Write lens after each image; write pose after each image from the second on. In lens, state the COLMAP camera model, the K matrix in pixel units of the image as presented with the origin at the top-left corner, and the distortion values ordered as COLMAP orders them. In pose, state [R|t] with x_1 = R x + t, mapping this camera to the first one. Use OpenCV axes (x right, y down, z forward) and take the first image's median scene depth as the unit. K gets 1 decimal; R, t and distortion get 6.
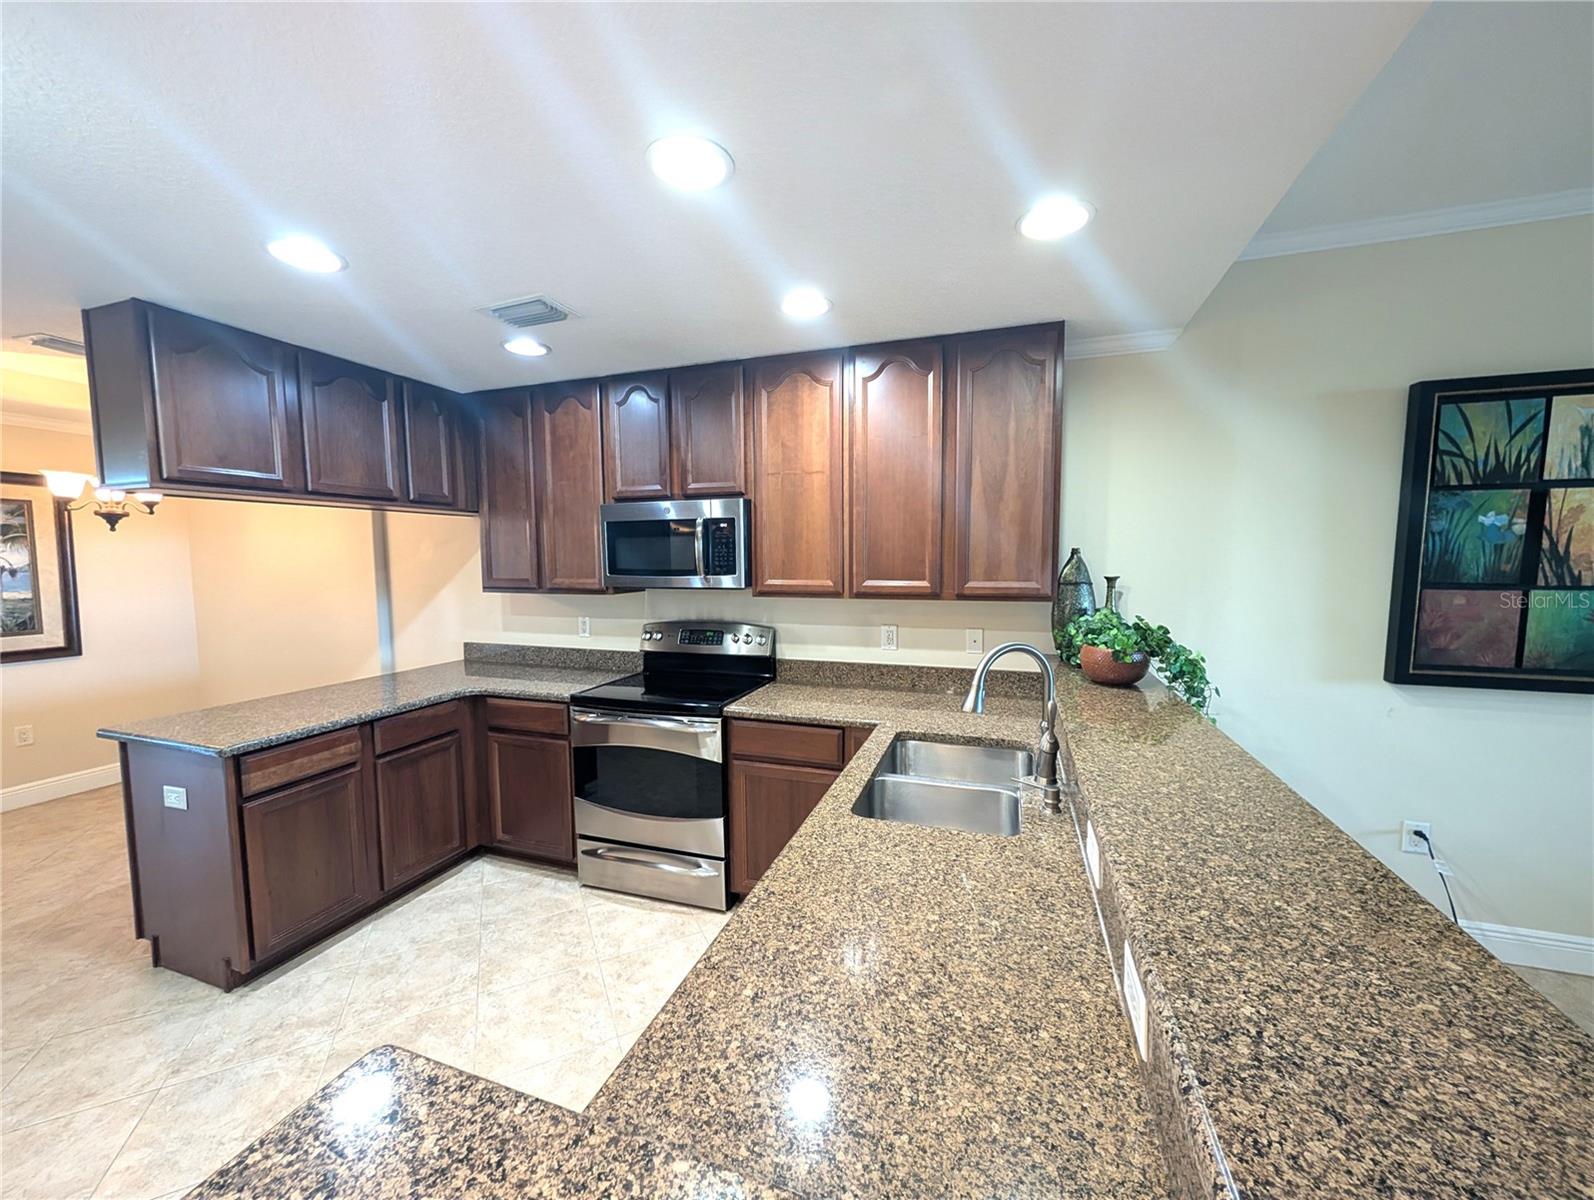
lens RADIAL K [[605.4, 0, 800.0], [0, 605.4, 604.8], [0, 0, 1]] dist [0.000203, 0.000300]
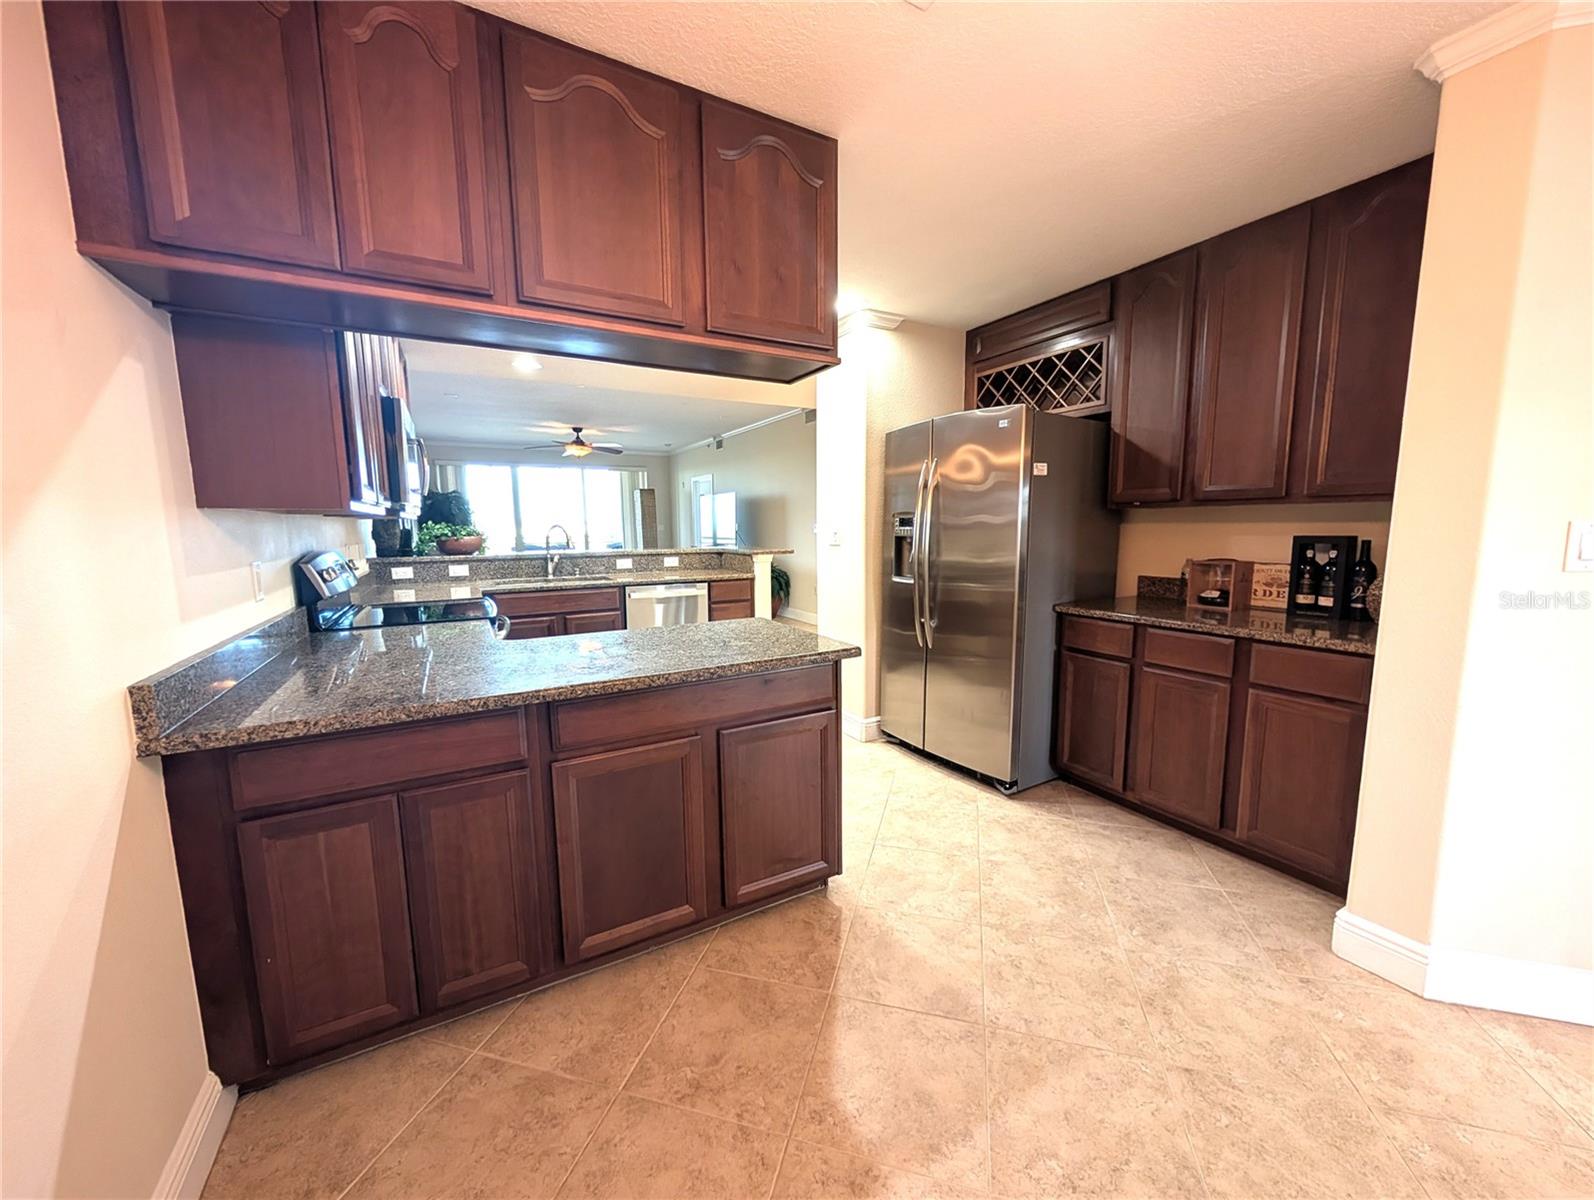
lens RADIAL K [[605.4, 0, 804.6], [0, 605.4, 601.3], [0, 0, 1]] dist [0.000203, 0.000300]
pose [[-0.749876, -0.072561, 0.657587, -1.360887], [0.067122, 0.980494, 0.184734, -0.016505], [-0.658165, 0.182666, -0.730378, 1.370215]]
